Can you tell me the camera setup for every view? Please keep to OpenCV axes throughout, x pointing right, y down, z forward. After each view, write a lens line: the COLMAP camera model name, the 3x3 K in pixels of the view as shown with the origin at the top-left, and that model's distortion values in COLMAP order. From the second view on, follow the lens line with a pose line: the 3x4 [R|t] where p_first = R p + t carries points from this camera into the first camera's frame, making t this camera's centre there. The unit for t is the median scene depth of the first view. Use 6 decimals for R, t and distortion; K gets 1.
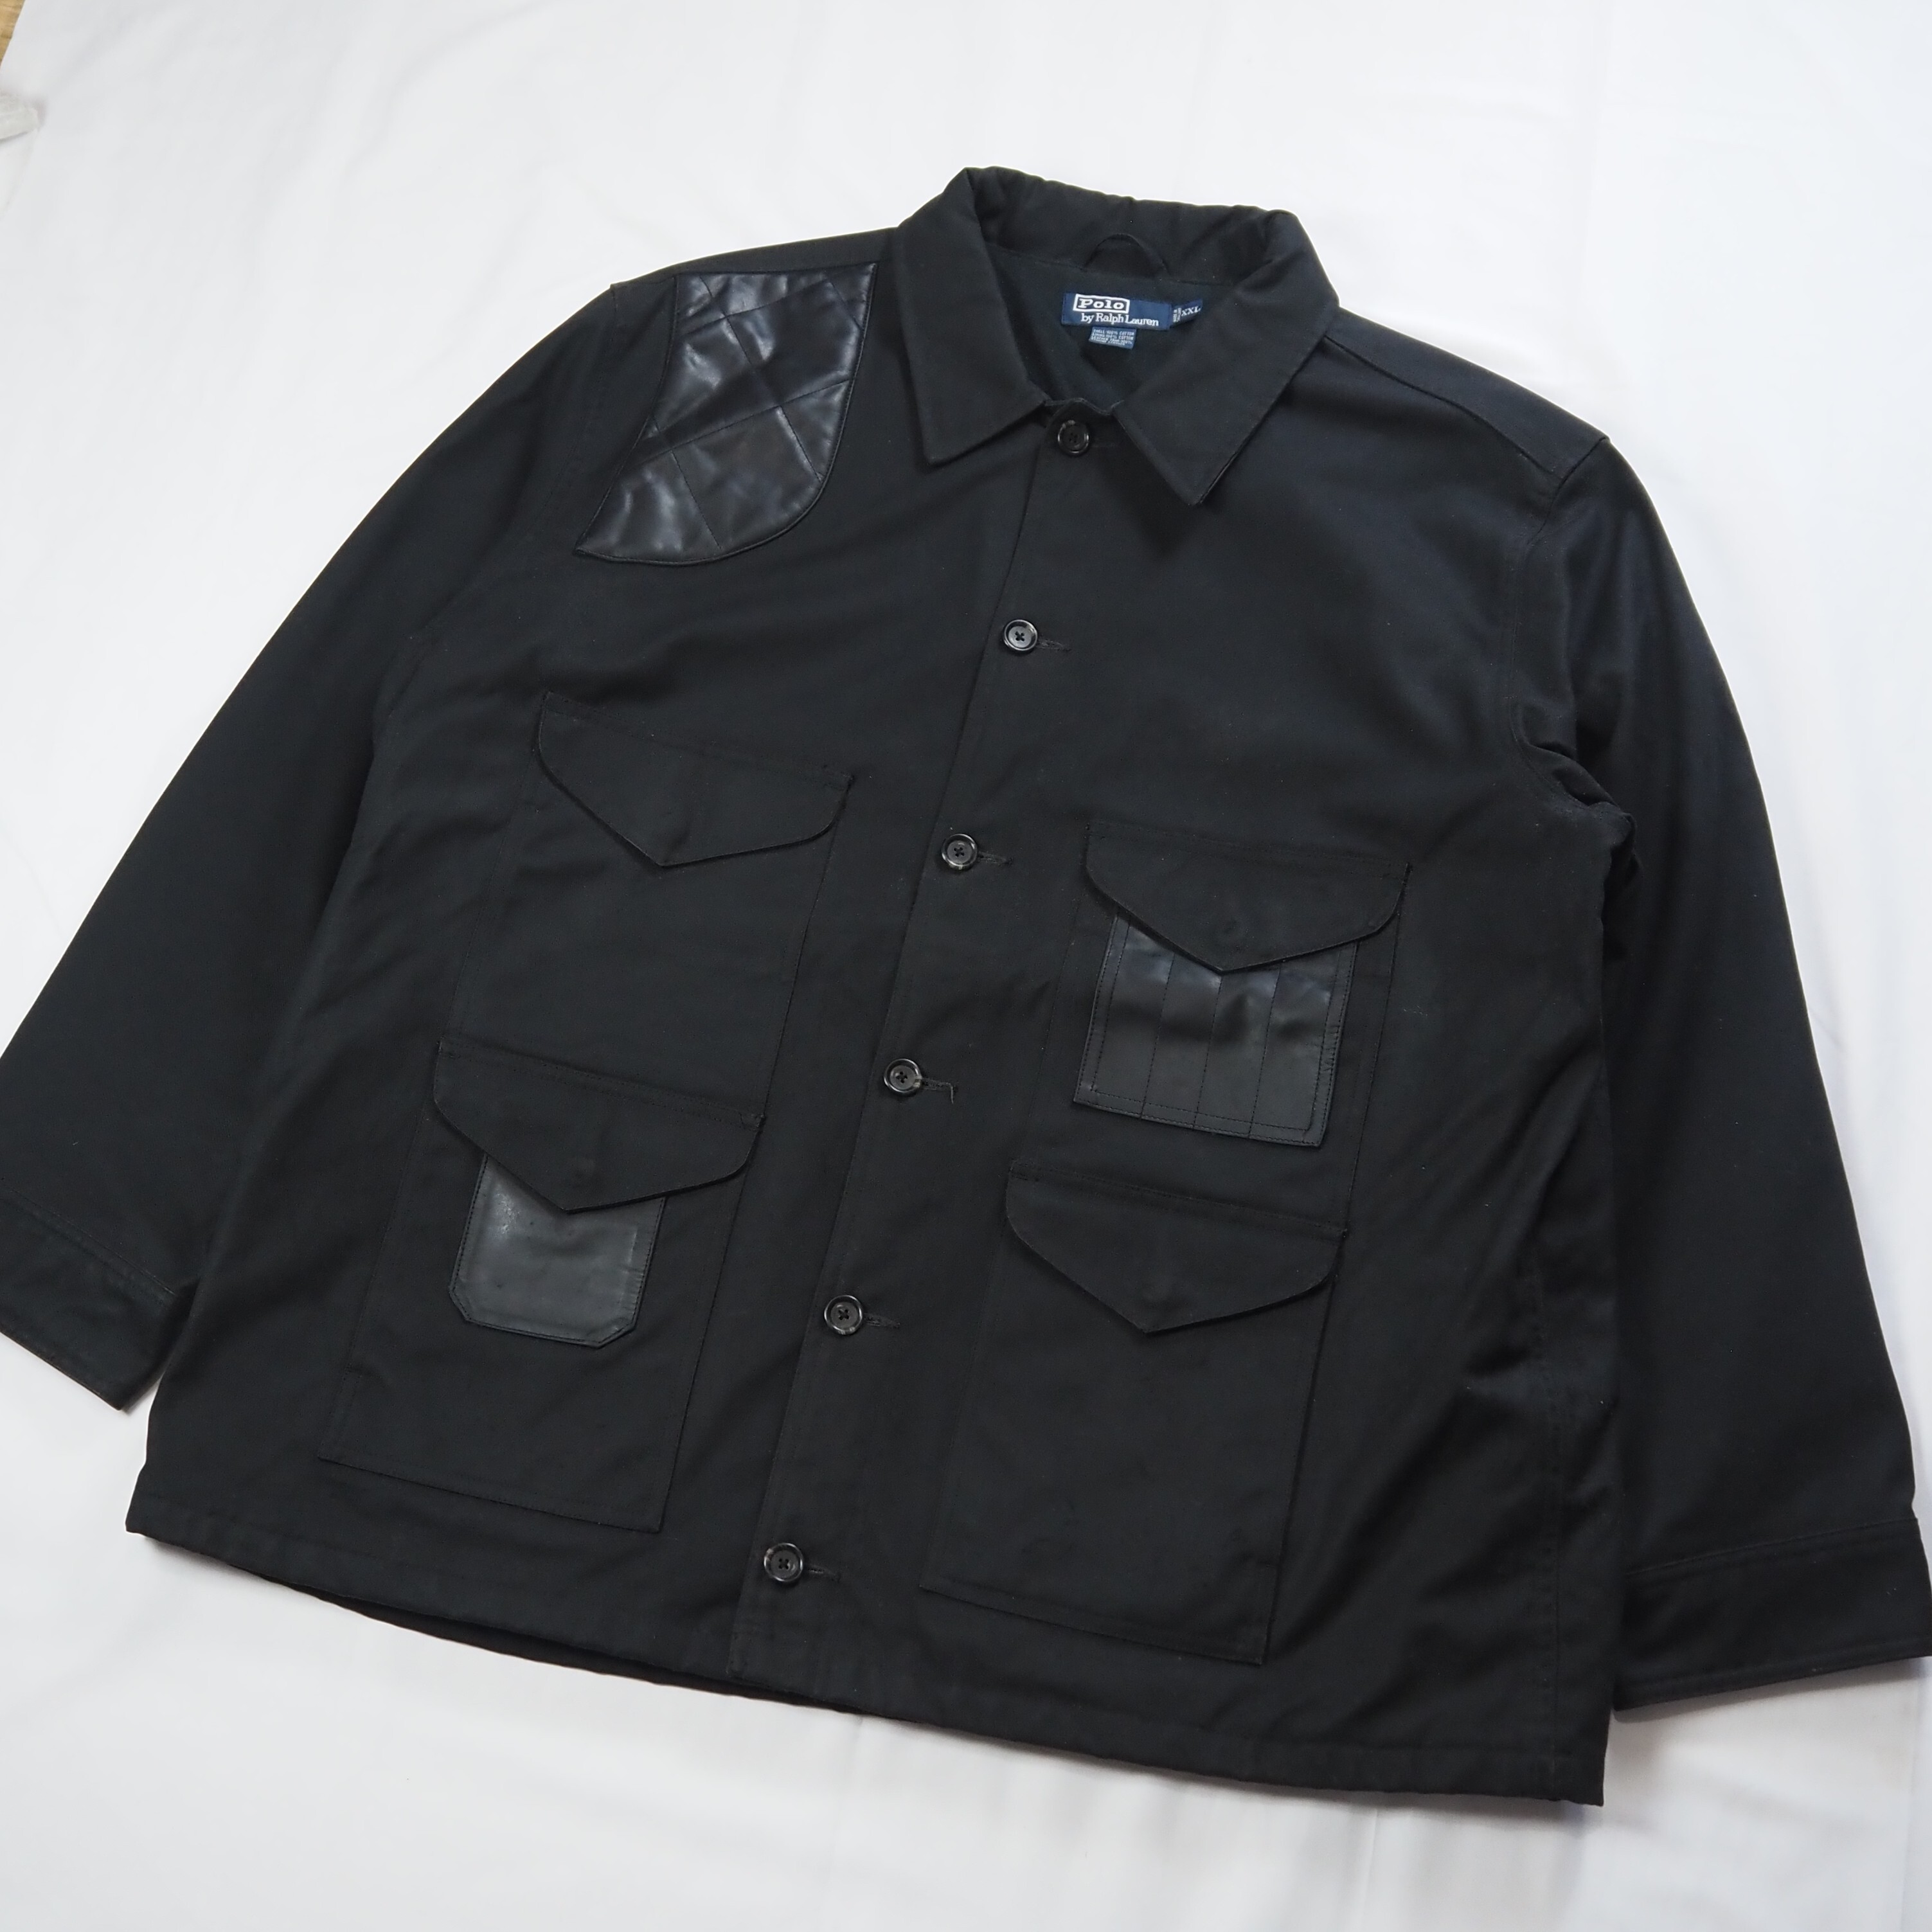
lens RADIAL K [[2259.5, 0, 981.2], [0, 2259.5, 1008.2], [0, 0, 1]] dist [-0.039428, 0.014004]
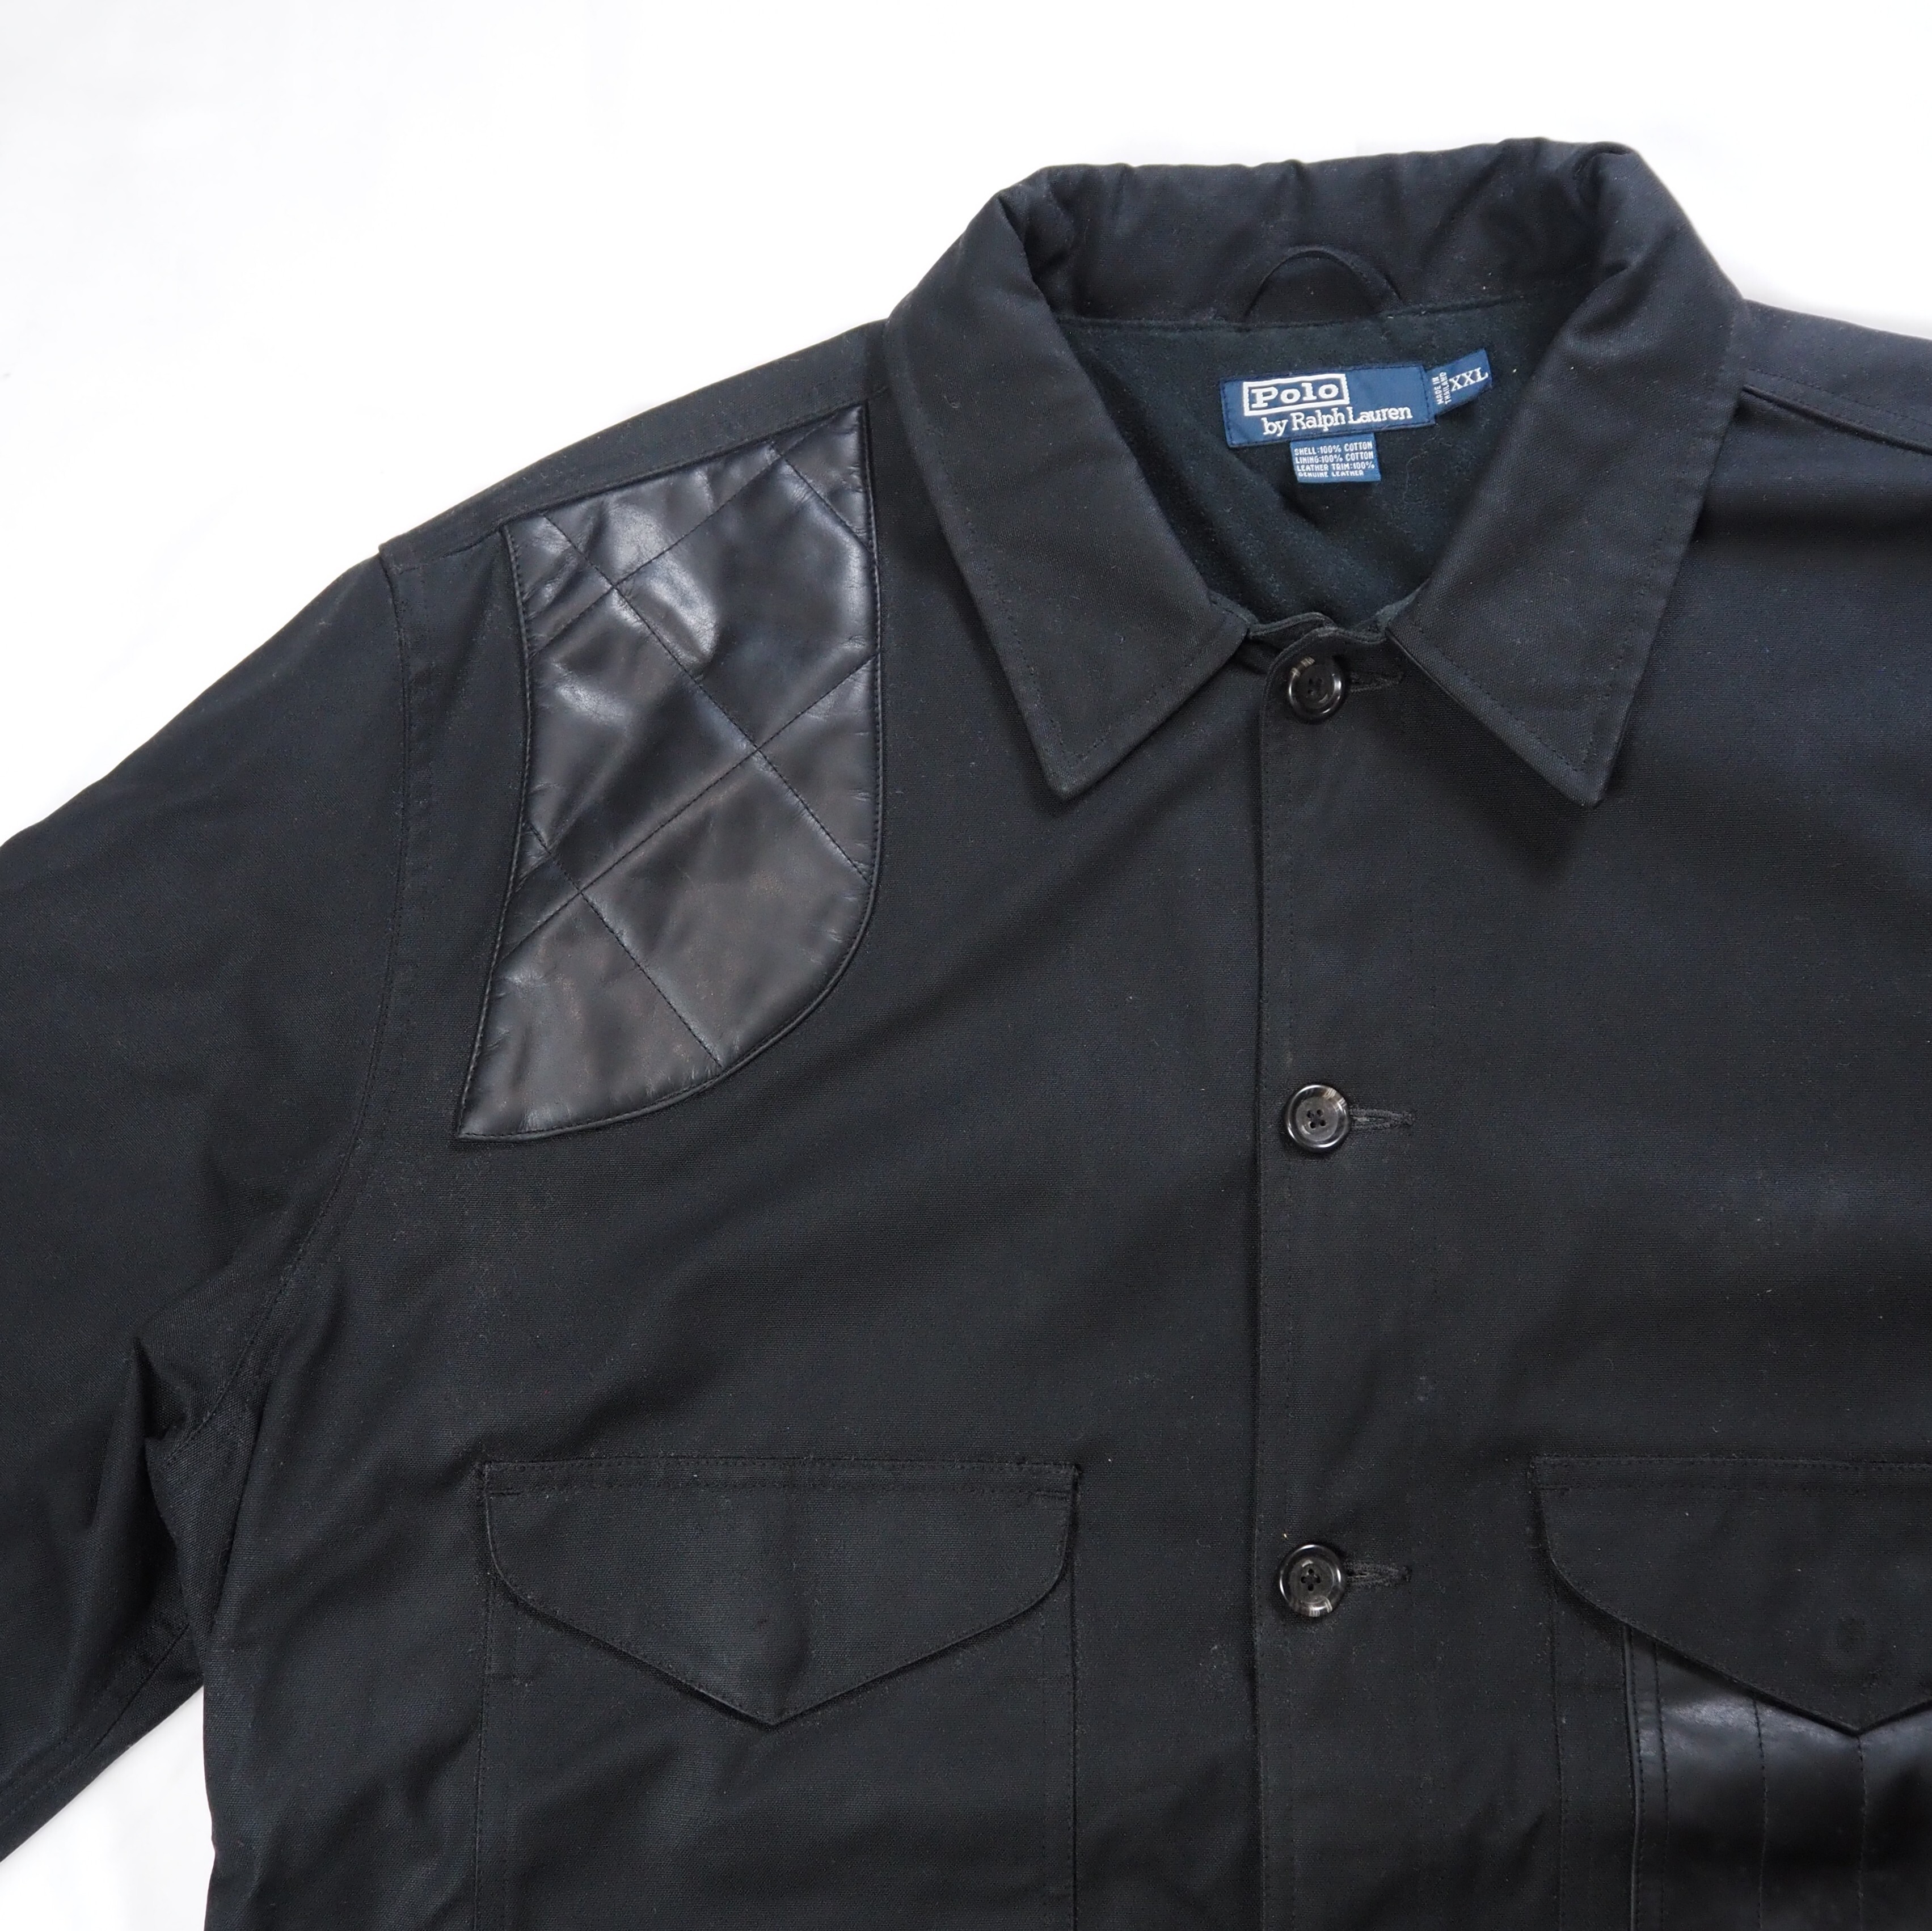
lens RADIAL K [[2259.3, 0, 981.2], [0, 2259.3, 1007.7], [0, 0, 1]] dist [-0.039428, 0.014004]
pose [[0.974999, -0.222178, -0.003774, -0.050541], [0.219520, 0.960422, 0.171466, -0.289955], [-0.034472, -0.168008, 0.985183, 0.469438]]
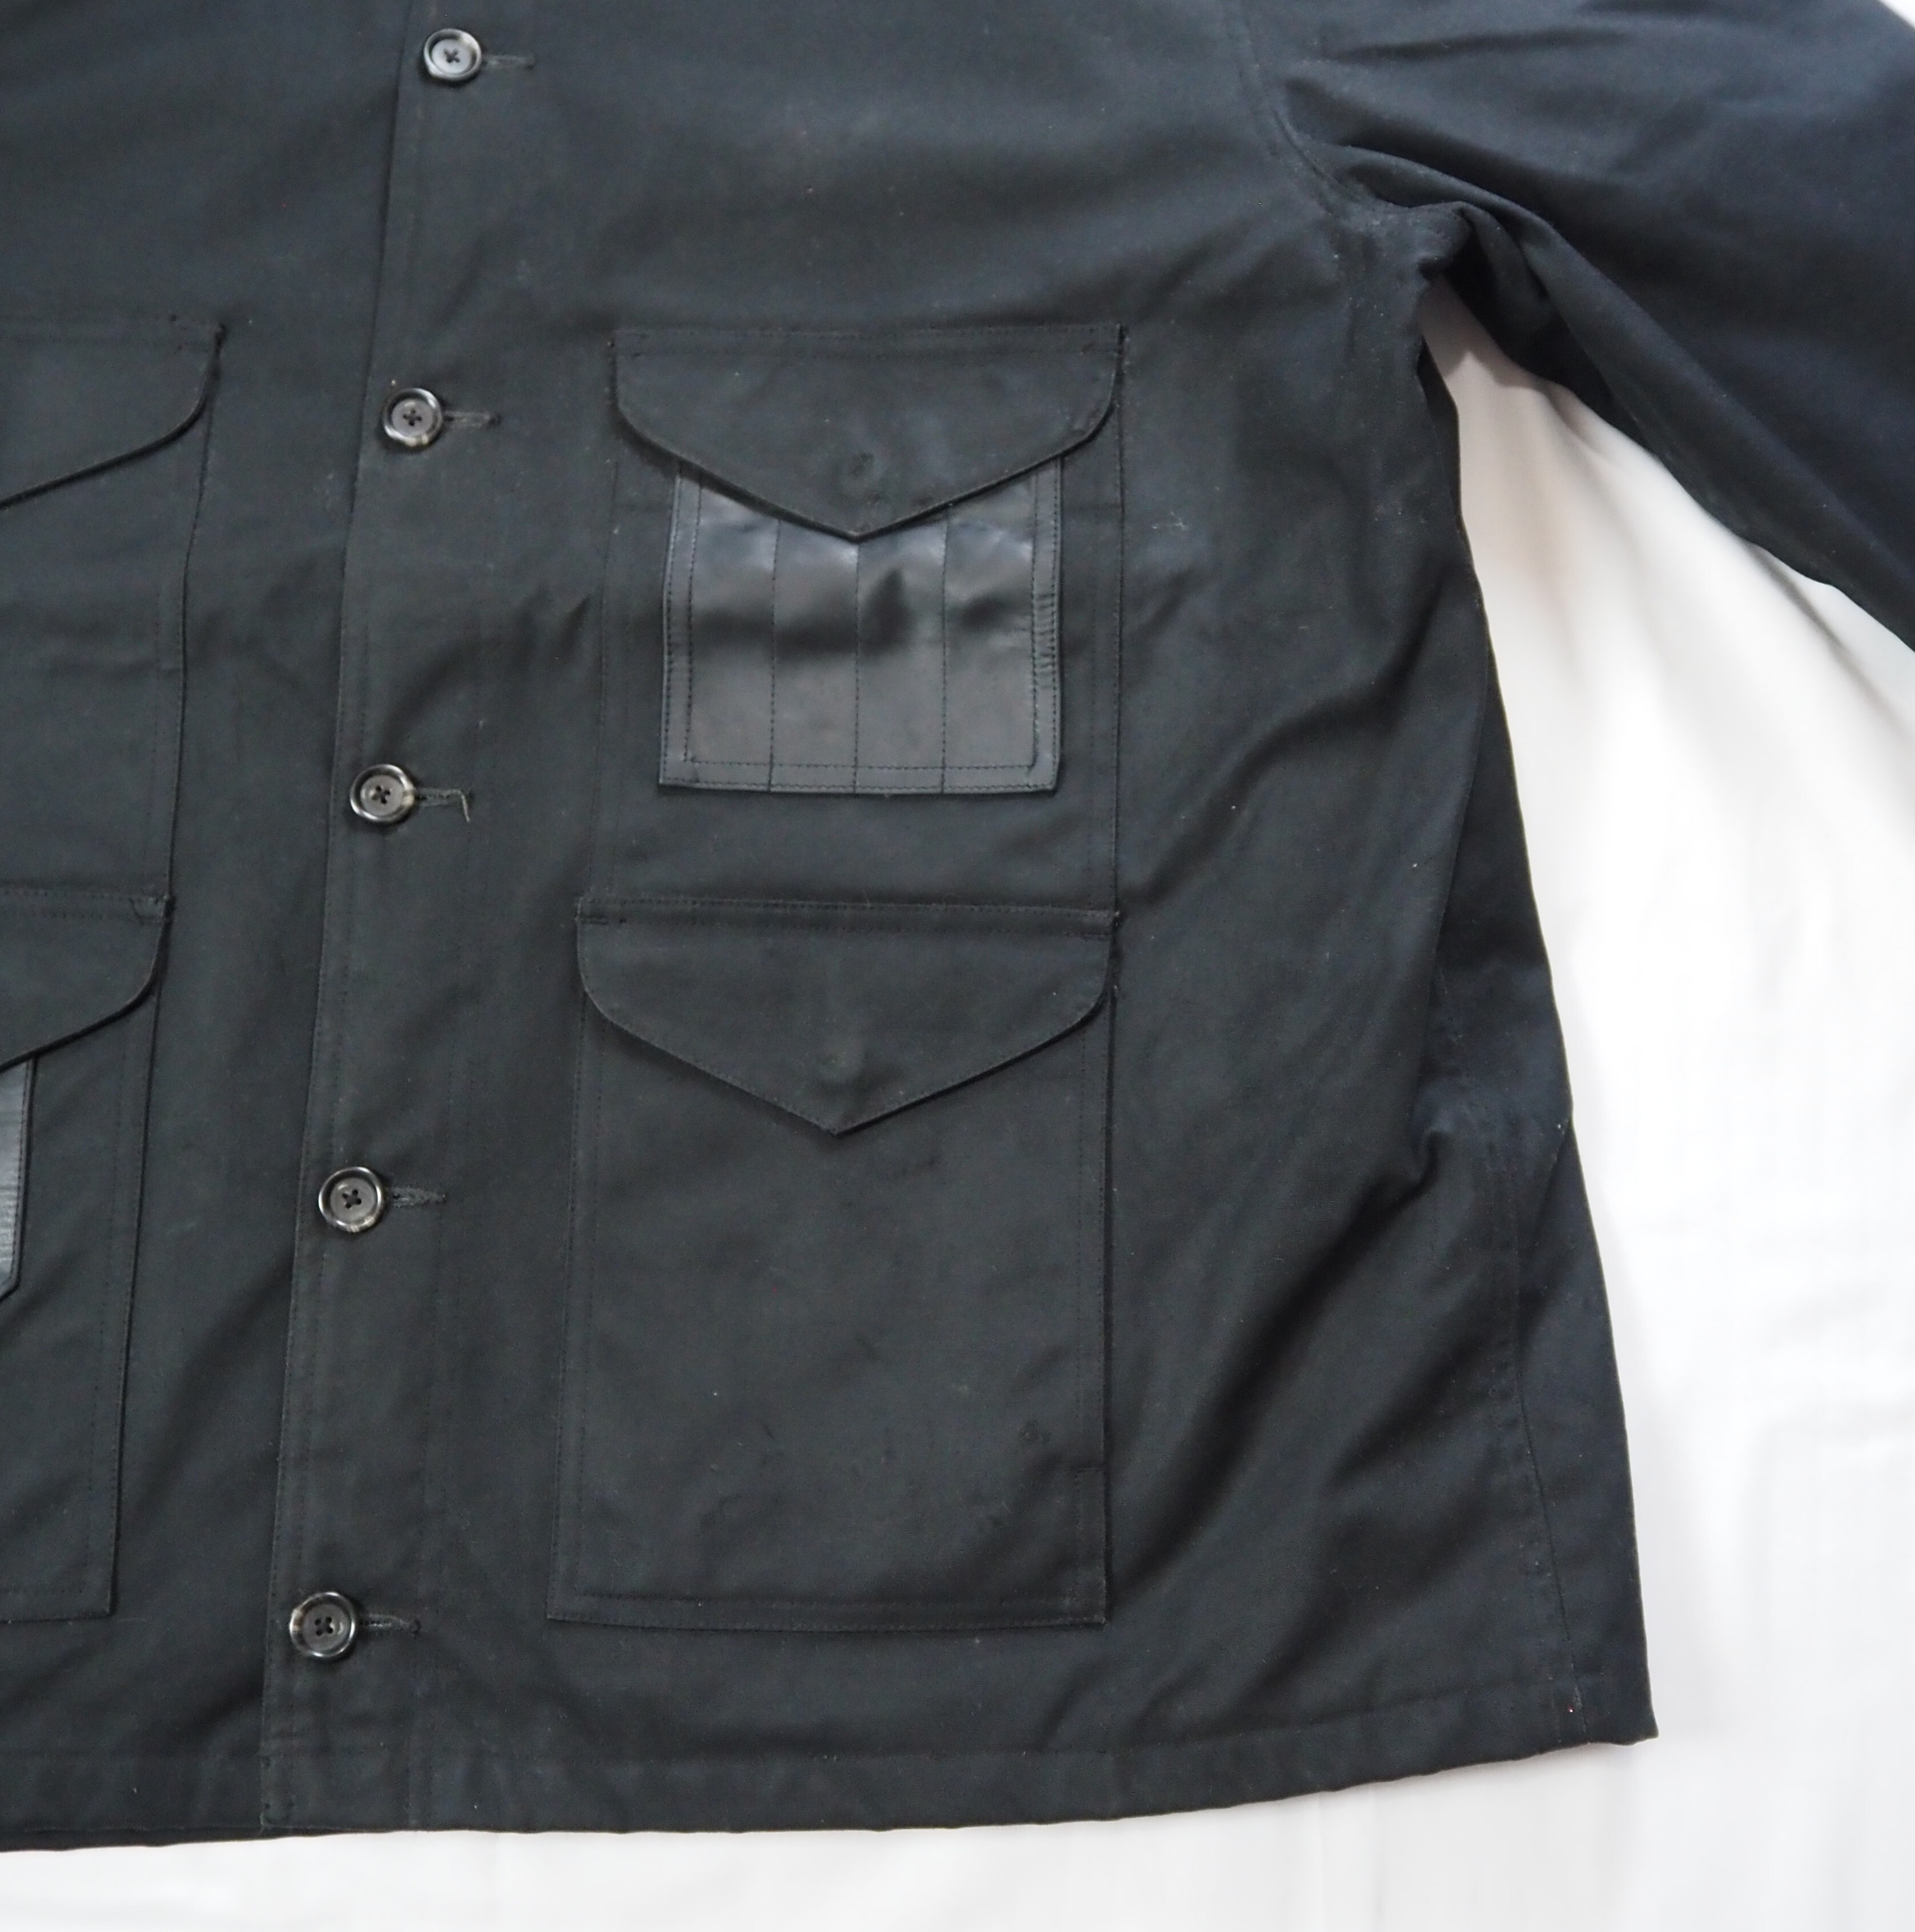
lens RADIAL K [[2259.3, 0, 959.3], [0, 2259.3, 783.6], [0, 0, 1]] dist [-0.039428, 0.014004]
pose [[0.977465, -0.184694, 0.102227, 0.052491], [0.170978, 0.976693, 0.129757, -0.023611], [-0.123810, -0.109354, 0.986262, 0.335849]]
